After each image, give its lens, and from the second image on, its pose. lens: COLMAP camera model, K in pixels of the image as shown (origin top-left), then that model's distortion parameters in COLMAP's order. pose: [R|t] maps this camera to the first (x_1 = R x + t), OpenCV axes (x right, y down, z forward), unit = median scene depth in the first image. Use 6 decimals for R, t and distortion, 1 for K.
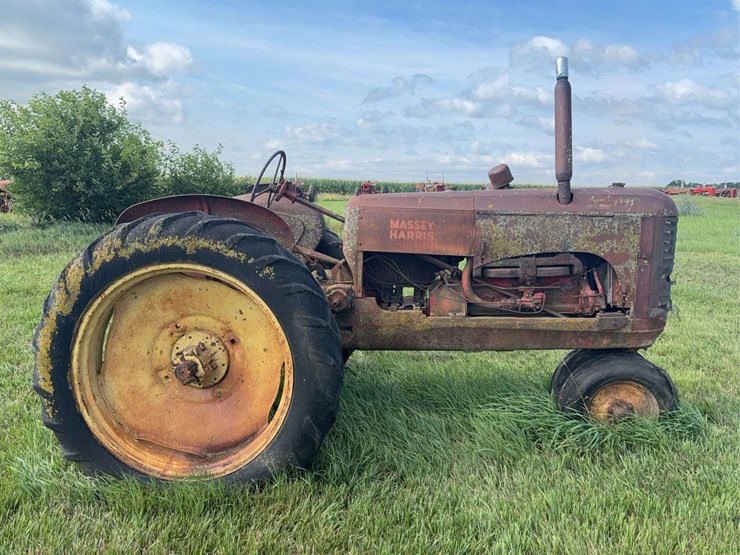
lens RADIAL K [[625.8, 0, 370.0], [0, 625.8, 277.5], [0, 0, 1]] dist [0.161330, -0.287162]
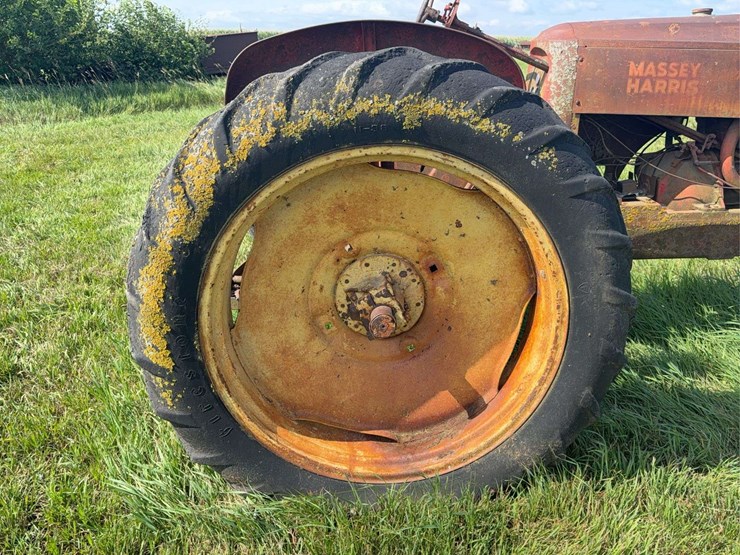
lens RADIAL K [[625.8, 0, 370.0], [0, 625.8, 277.5], [0, 0, 1]] dist [0.161330, -0.287162]
pose [[0.995899, -0.042049, 0.080103, -0.339690], [0.024295, 0.977203, 0.210912, -0.024872], [-0.087145, -0.208101, 0.974217, 0.399389]]
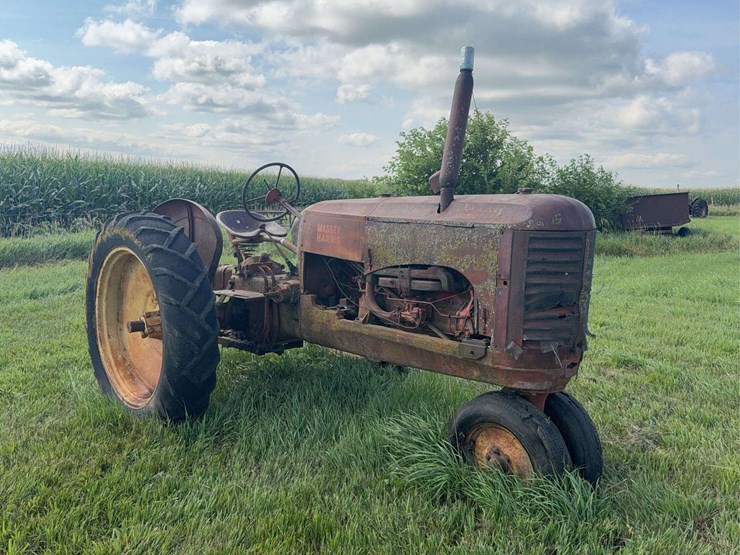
lens RADIAL K [[625.8, 0, 370.0], [0, 625.8, 277.5], [0, 0, 1]] dist [0.161330, -0.287162]
pose [[0.731604, 0.086646, -0.676201, 0.969769], [-0.101349, 0.994692, 0.017804, -0.033322], [0.674154, 0.055507, 0.736502, 0.316175]]
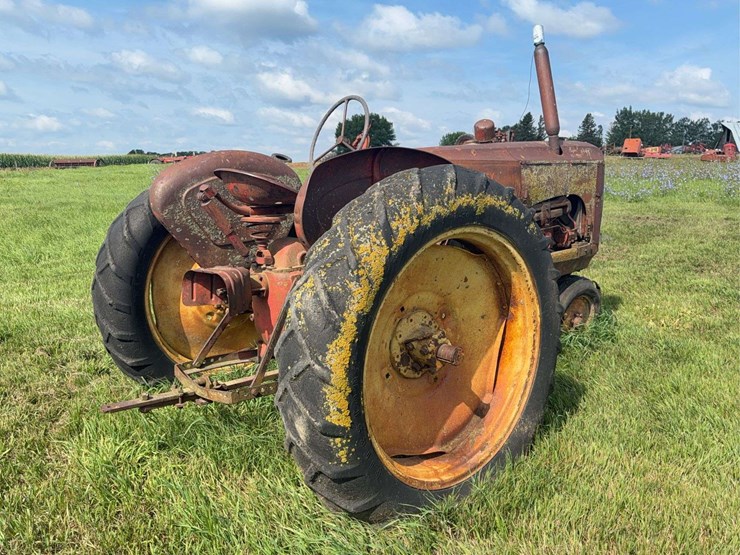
lens RADIAL K [[625.8, 0, 370.0], [0, 625.8, 277.5], [0, 0, 1]] dist [0.161330, -0.287162]
pose [[0.707249, -0.146015, 0.691721, -0.905728], [0.114043, 0.989188, 0.092204, -0.044062], [-0.697705, 0.013675, 0.716255, 0.458408]]
